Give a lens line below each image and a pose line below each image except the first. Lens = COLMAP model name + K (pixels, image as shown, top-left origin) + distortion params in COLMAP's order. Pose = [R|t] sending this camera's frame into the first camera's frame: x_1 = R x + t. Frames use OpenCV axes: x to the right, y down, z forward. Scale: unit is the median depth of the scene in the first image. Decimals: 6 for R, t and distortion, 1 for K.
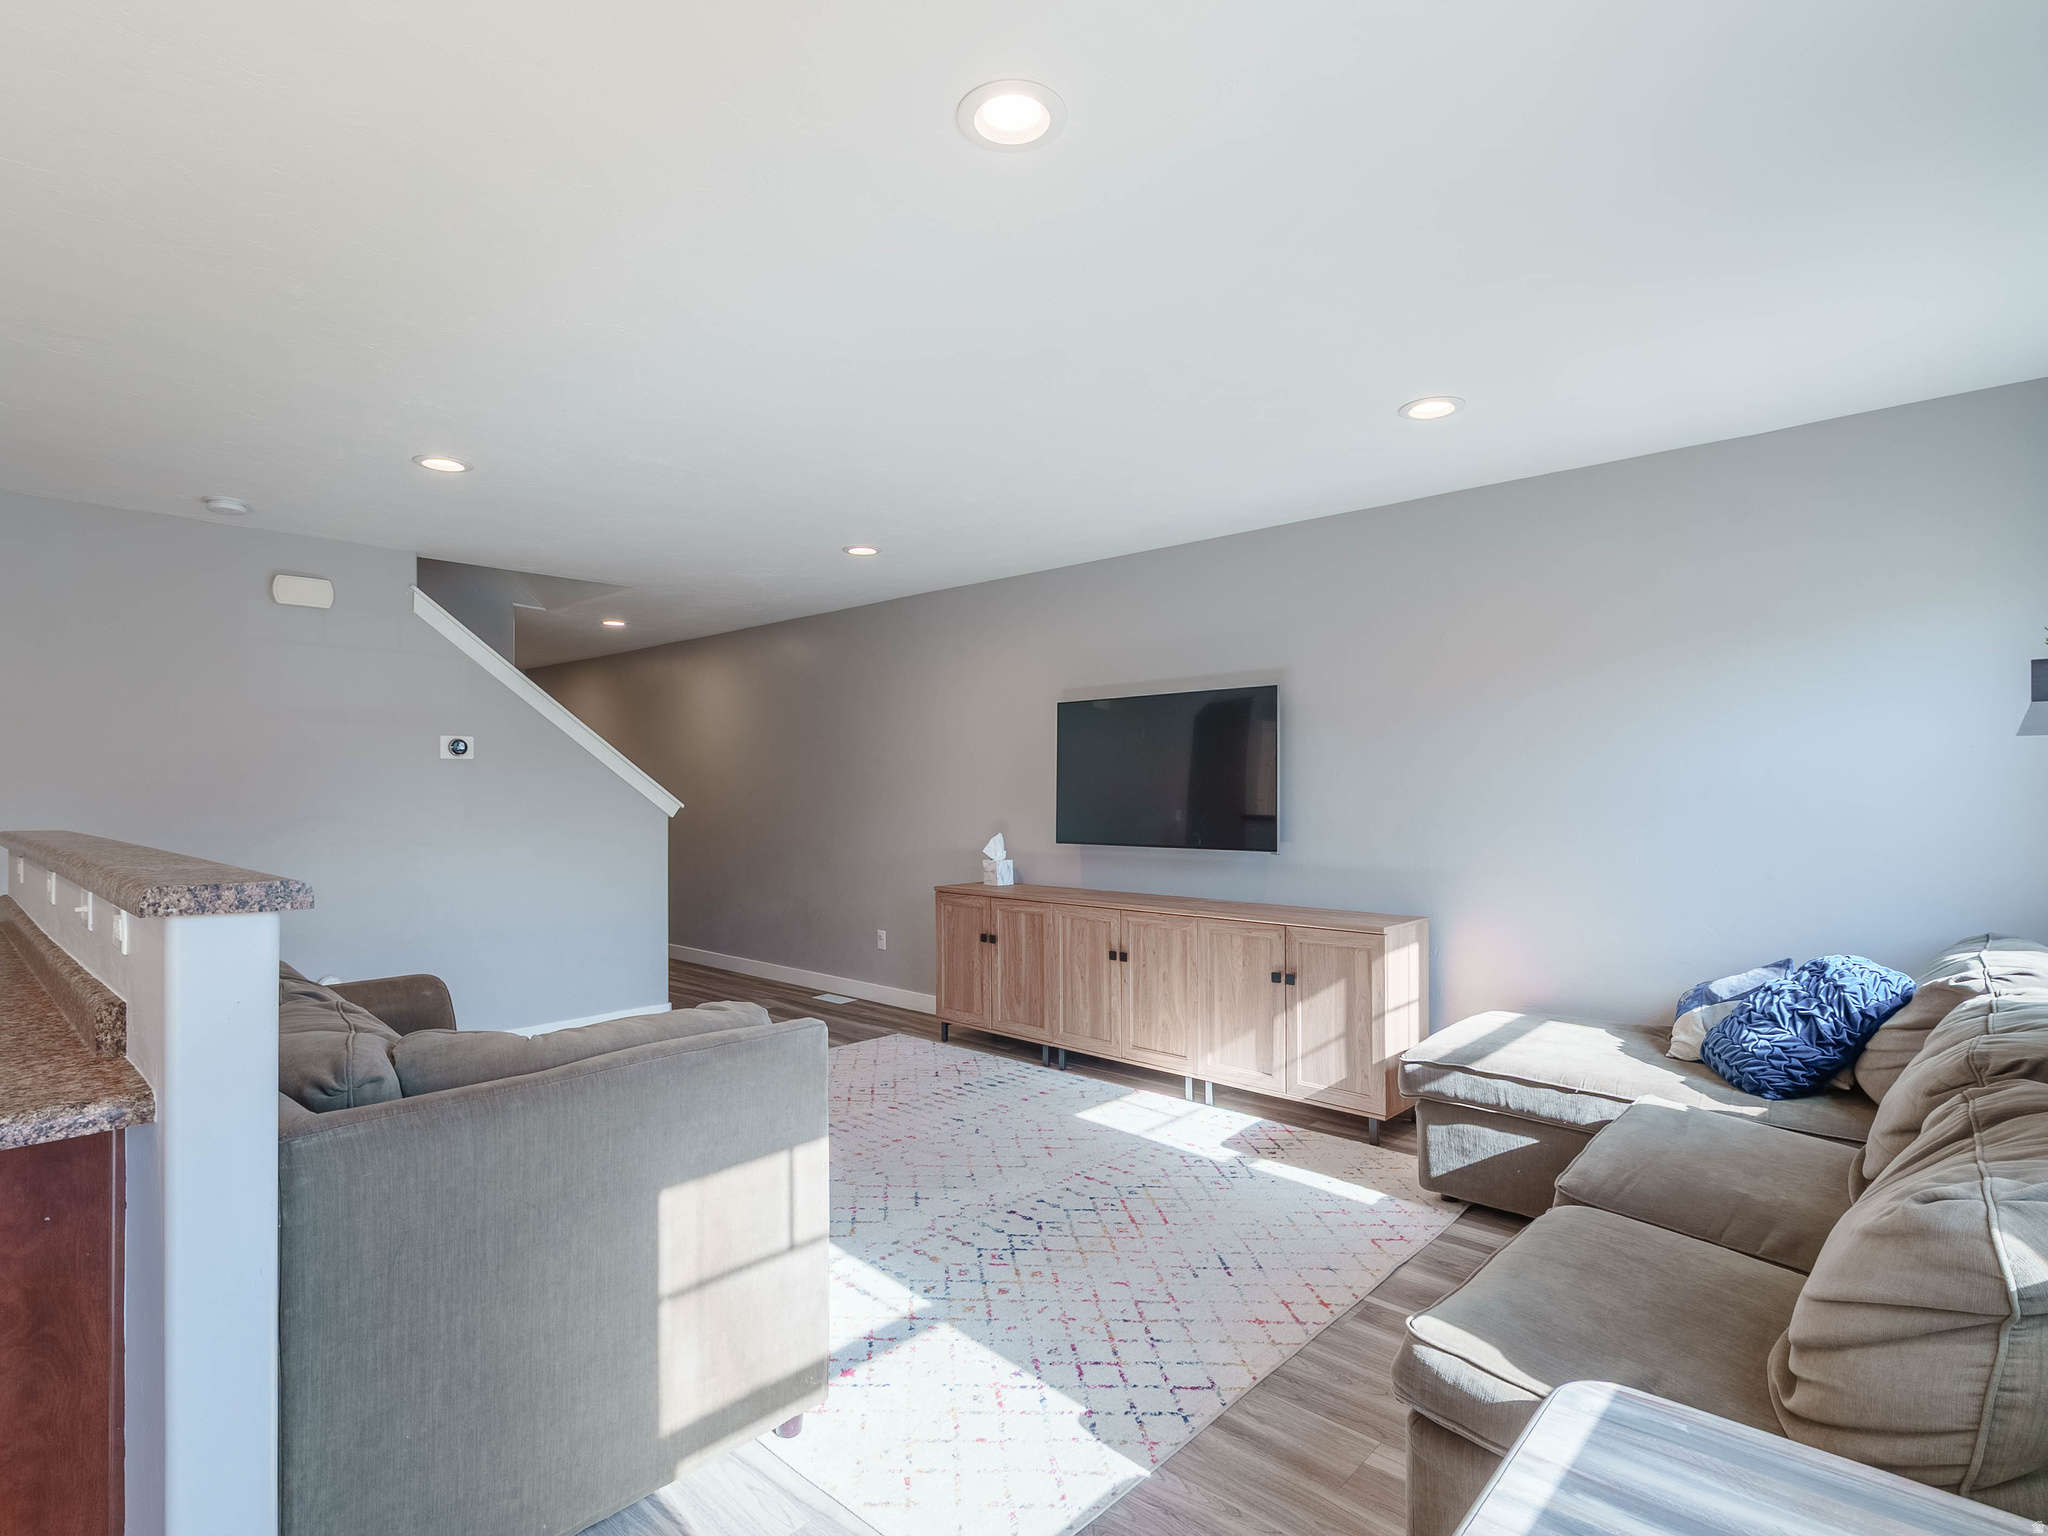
lens RADIAL K [[1050.0, 0, 1020.7], [0, 1050.0, 787.7], [0, 0, 1]] dist [-0.003817, 0.001856]
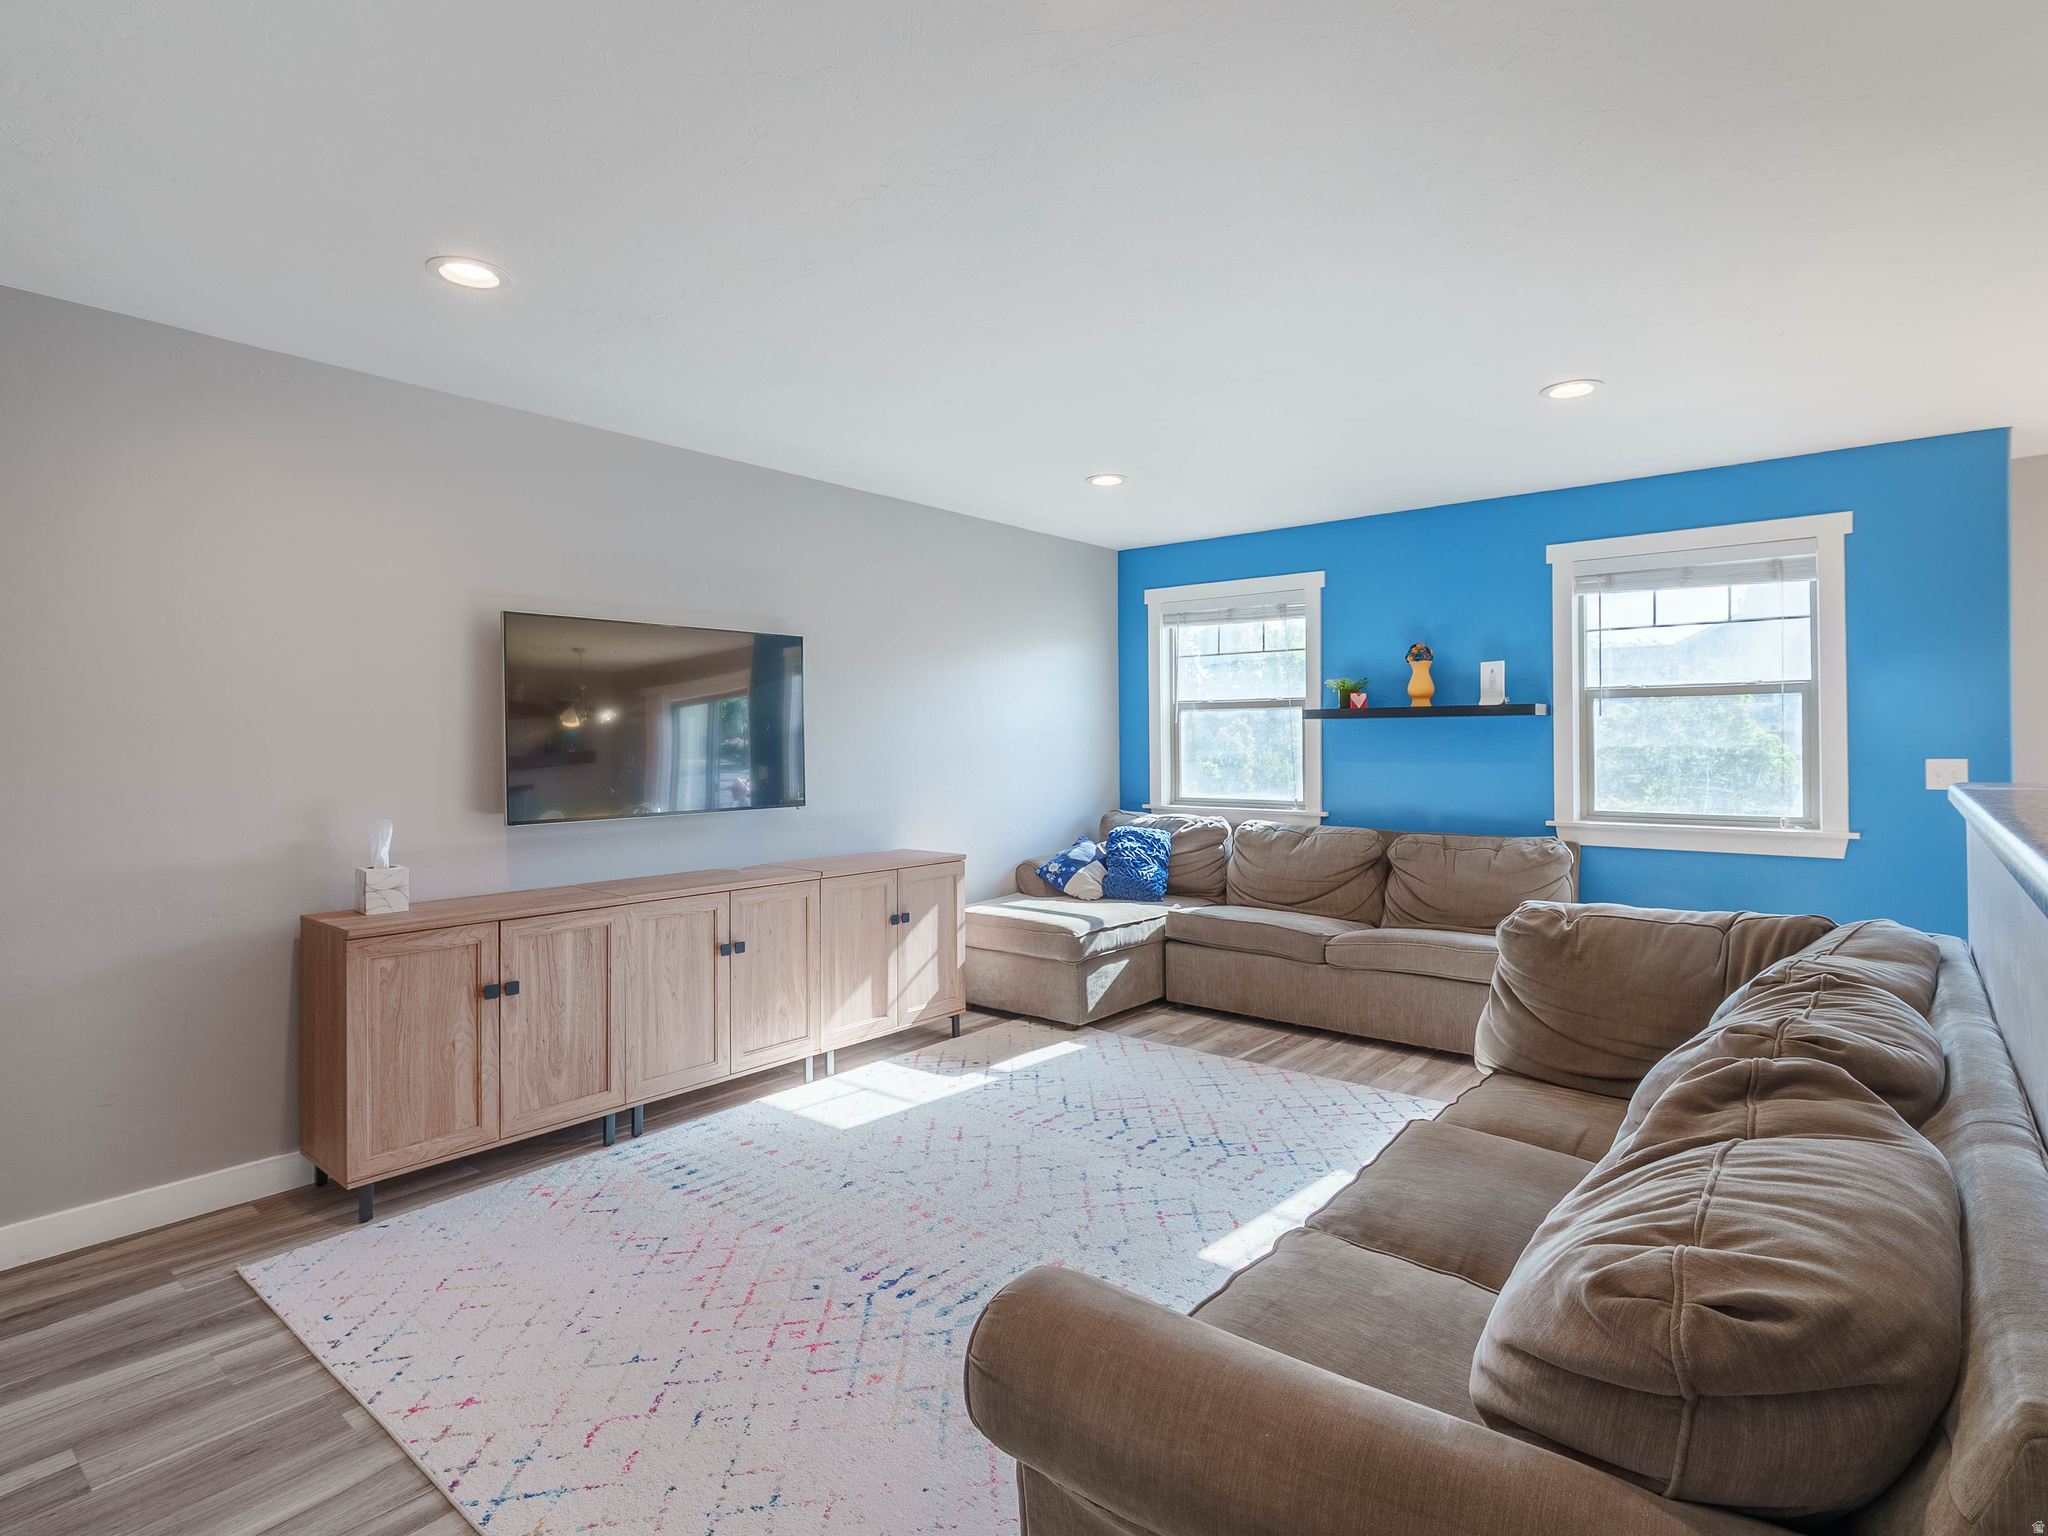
lens RADIAL K [[1050.0, 0, 1050.7], [0, 1050.0, 727.7], [0, 0, 1]] dist [-0.003817, 0.001856]
pose [[-0.067714, 0.010355, 0.997651, -0.806247], [-0.001519, 0.999944, -0.010482, -0.001616], [-0.997704, -0.002225, -0.067695, 0.893411]]
